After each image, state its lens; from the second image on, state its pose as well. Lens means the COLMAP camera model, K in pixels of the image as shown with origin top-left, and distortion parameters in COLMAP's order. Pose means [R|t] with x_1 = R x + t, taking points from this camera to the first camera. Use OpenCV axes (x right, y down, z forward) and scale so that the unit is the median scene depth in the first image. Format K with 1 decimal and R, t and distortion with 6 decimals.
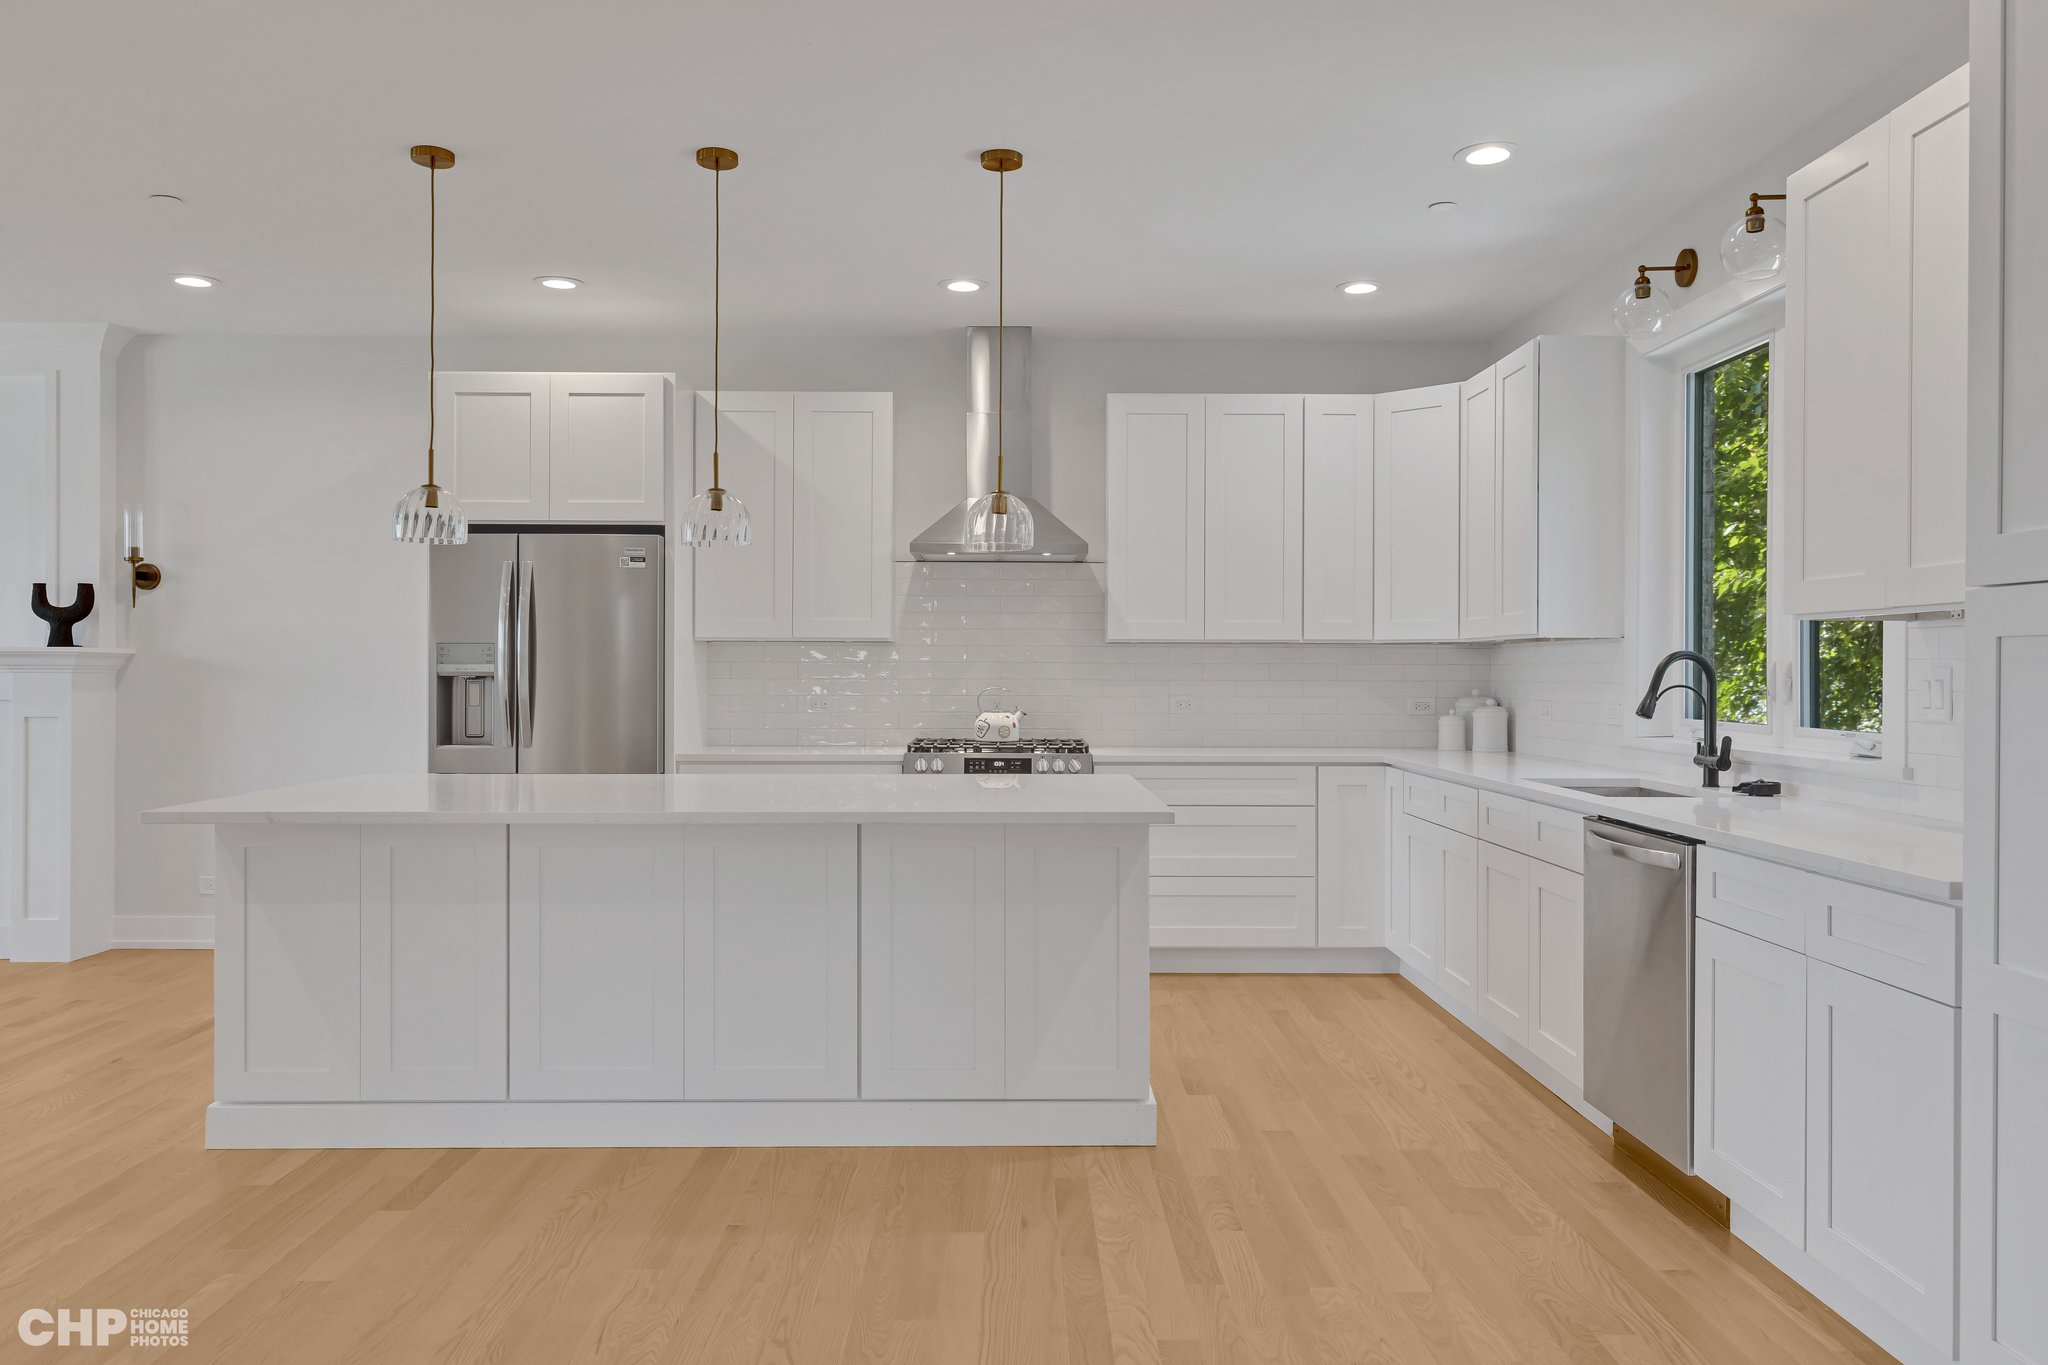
lens RADIAL K [[1490.0, 0, 1031.6], [0, 1490.0, 675.8], [0, 0, 1]] dist [0.004964, -0.005701]
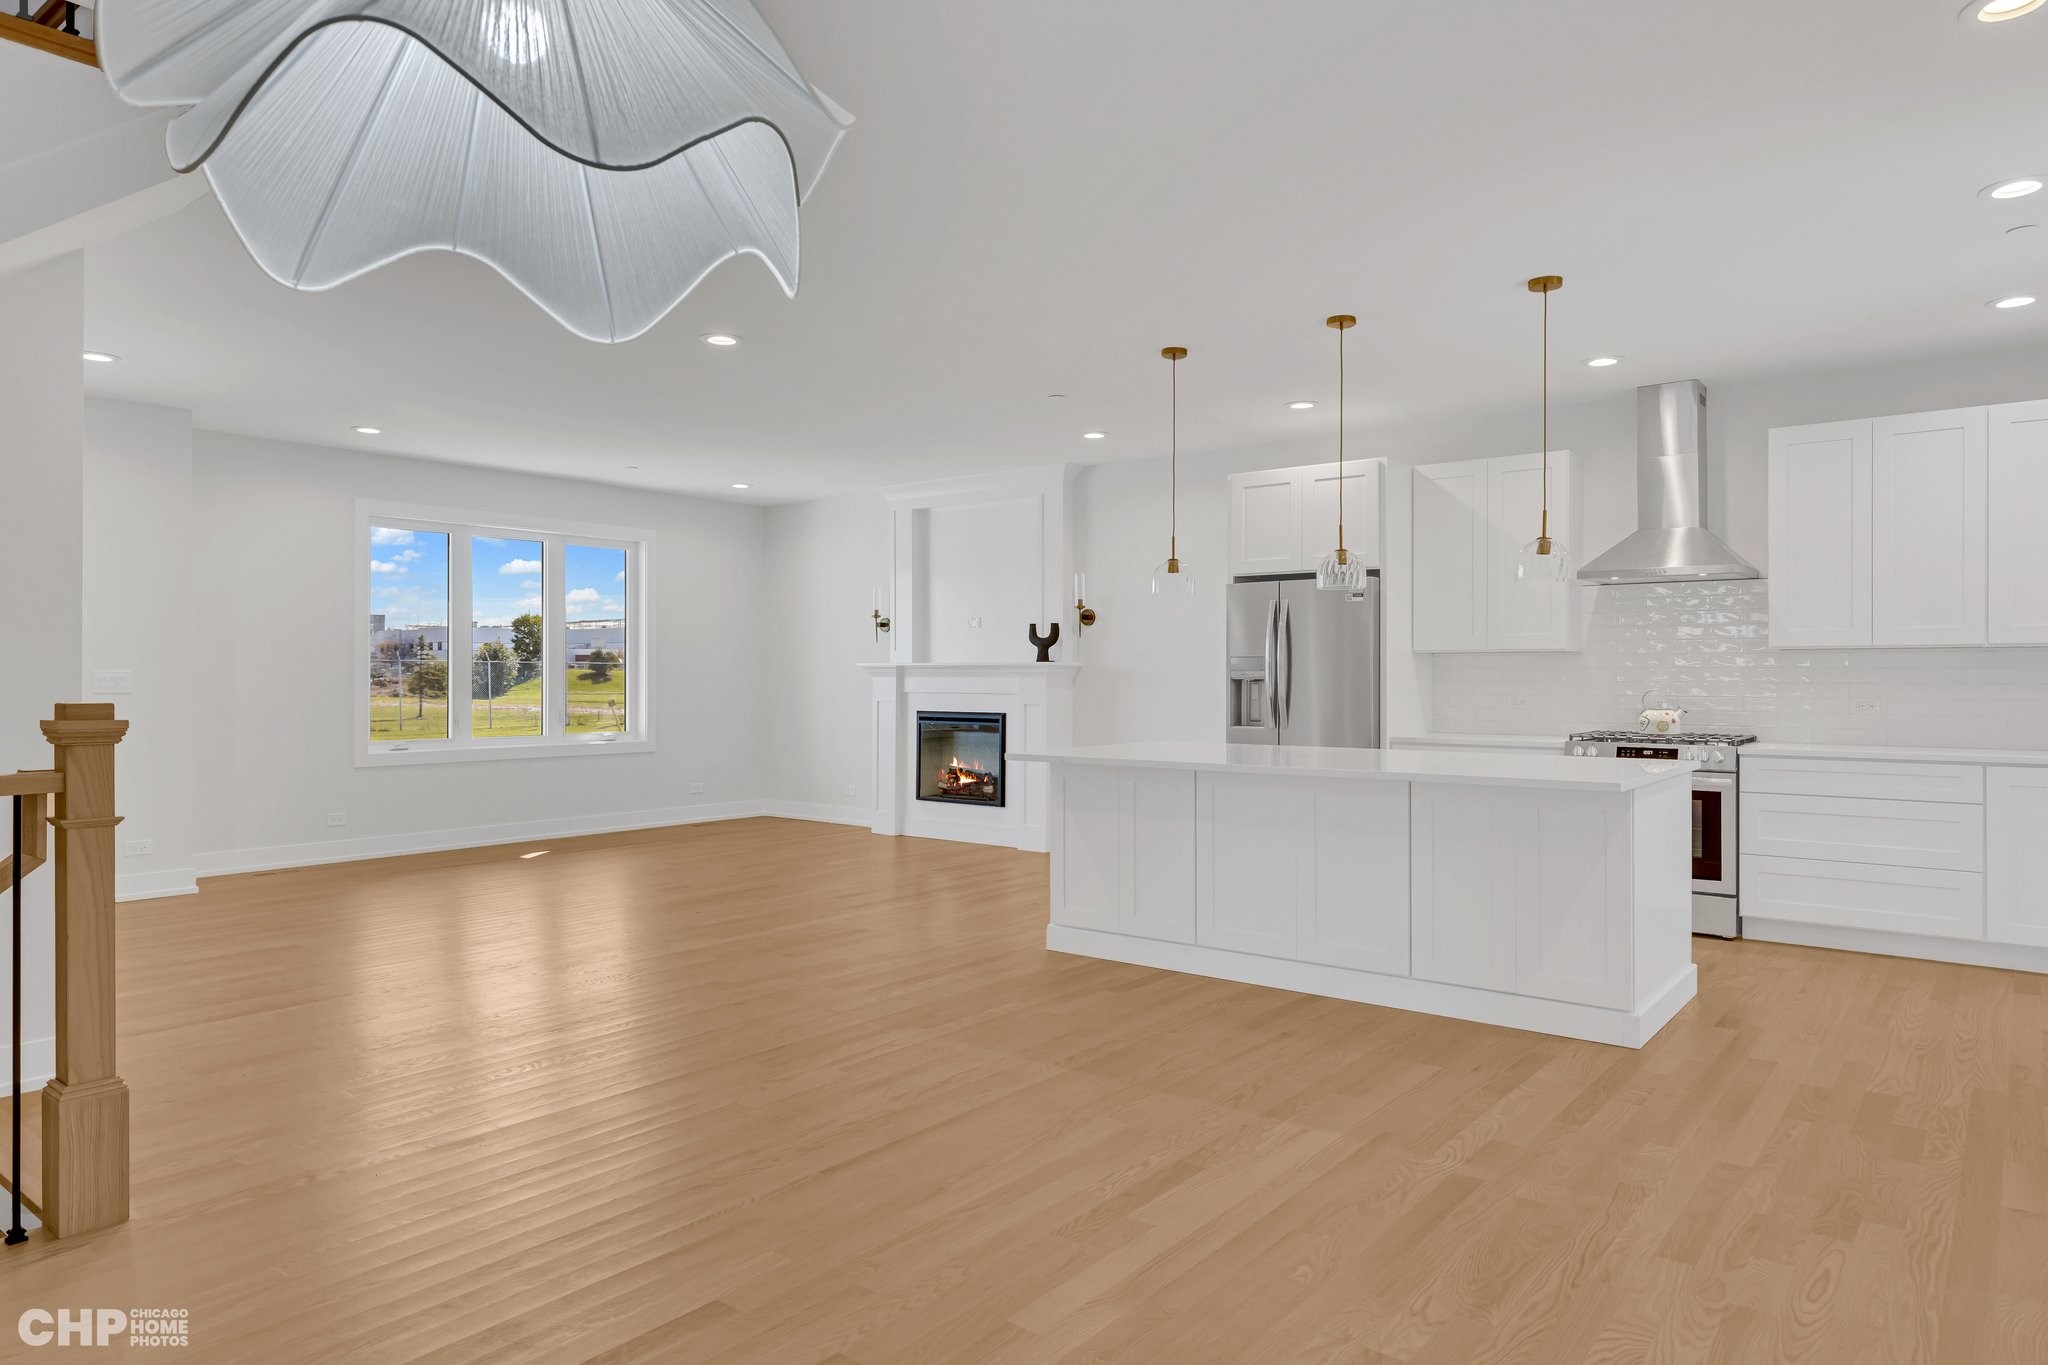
lens RADIAL K [[1264.9, 0, 1024.0], [0, 1264.9, 682.5], [0, 0, 1]] dist [0.004497, 0.000840]
pose [[0.776219, 0.001292, -0.630462, 0.232414], [-0.000471, 0.999999, 0.001469, 0.001661], [0.630463, -0.000843, 0.776219, -0.107122]]
